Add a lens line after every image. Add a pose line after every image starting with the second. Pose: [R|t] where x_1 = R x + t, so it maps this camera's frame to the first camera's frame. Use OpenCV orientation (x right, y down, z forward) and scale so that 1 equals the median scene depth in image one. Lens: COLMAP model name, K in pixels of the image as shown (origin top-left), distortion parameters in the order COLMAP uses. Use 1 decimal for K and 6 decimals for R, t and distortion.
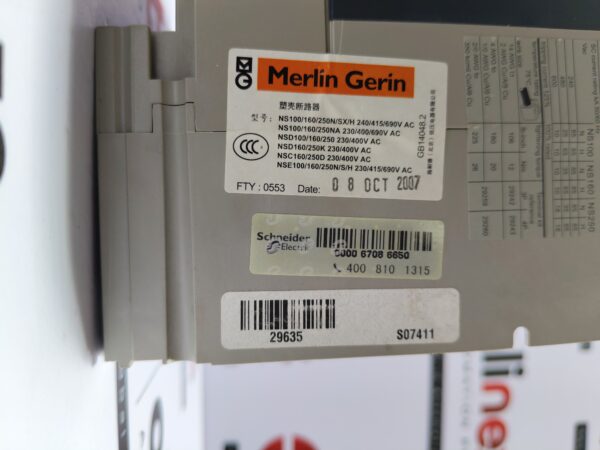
lens RADIAL K [[463.5, 0, 298.3], [0, 463.5, 220.8], [0, 0, 1]] dist [-0.014228, -0.059469]
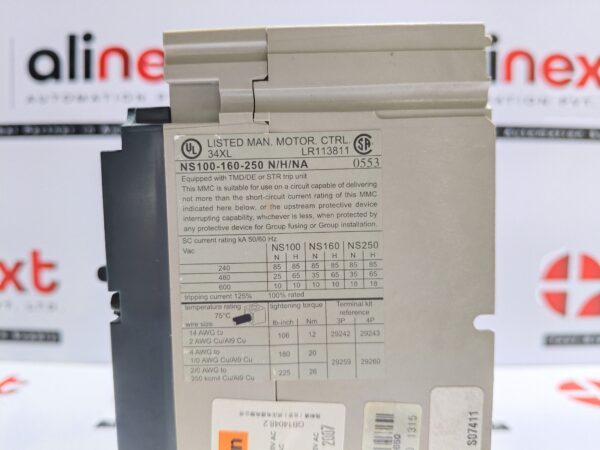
lens RADIAL K [[463.5, 0, 303.8], [0, 463.5, 223.5], [0, 0, 1]] dist [-0.014228, -0.059469]
pose [[0.002009, -0.988306, -0.152473, 0.859973], [0.999745, 0.005415, -0.021926, -0.115183], [0.022495, -0.152390, 0.988064, 0.038246]]
